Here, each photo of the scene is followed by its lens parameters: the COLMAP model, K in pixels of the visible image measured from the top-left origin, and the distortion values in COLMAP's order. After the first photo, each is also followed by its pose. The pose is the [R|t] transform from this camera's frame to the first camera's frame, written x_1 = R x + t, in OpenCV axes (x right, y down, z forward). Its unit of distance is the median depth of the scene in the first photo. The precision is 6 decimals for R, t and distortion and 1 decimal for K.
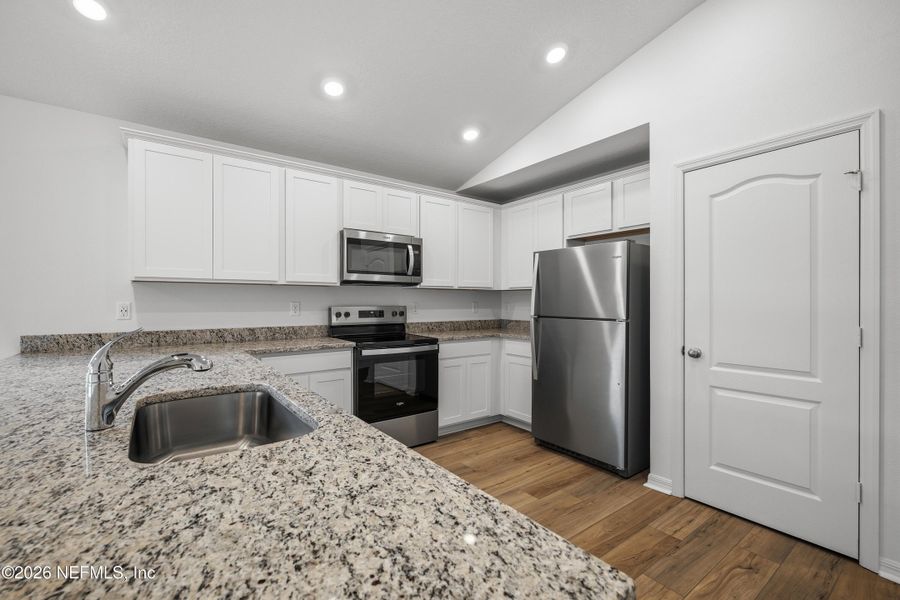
lens RADIAL K [[388.7, 0, 446.8], [0, 388.7, 302.6], [0, 0, 1]] dist [-0.007568, 0.000009]
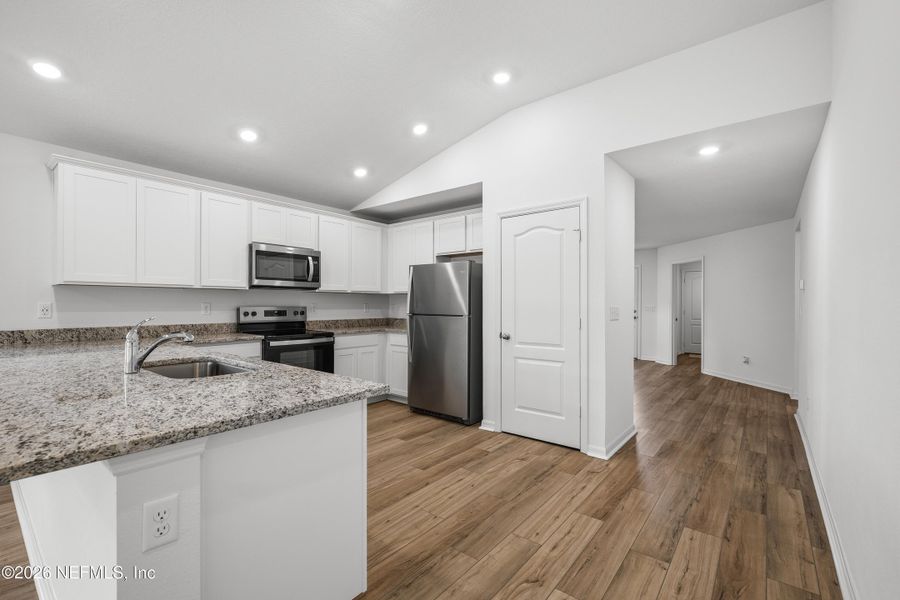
lens RADIAL K [[394.2, 0, 448.0], [0, 394.2, 305.5], [0, 0, 1]] dist [-0.004689, -0.000519]
pose [[0.968108, 0.000616, 0.250533, 0.016228], [-0.001022, 0.999998, 0.001488, 0.003567], [-0.250532, -0.001697, 0.968107, -0.329180]]
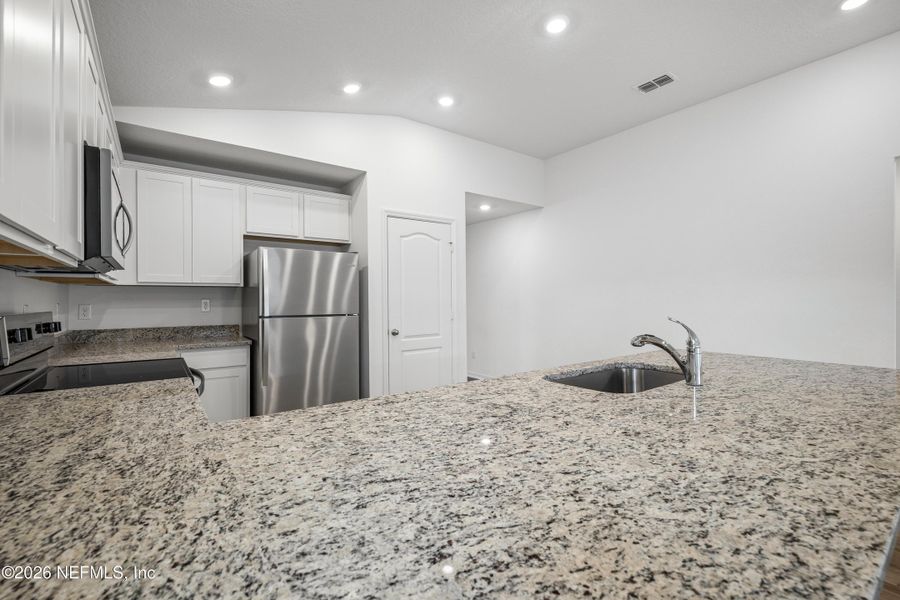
lens RADIAL K [[385.7, 0, 446.8], [0, 385.7, 299.7], [0, 0, 1]] dist [-0.006650, -0.000145]
pose [[0.001068, -0.003831, 0.999992, -0.681558], [0.010357, 0.999939, 0.003820, -0.005328], [-0.999946, 0.010353, 0.001108, 0.563346]]
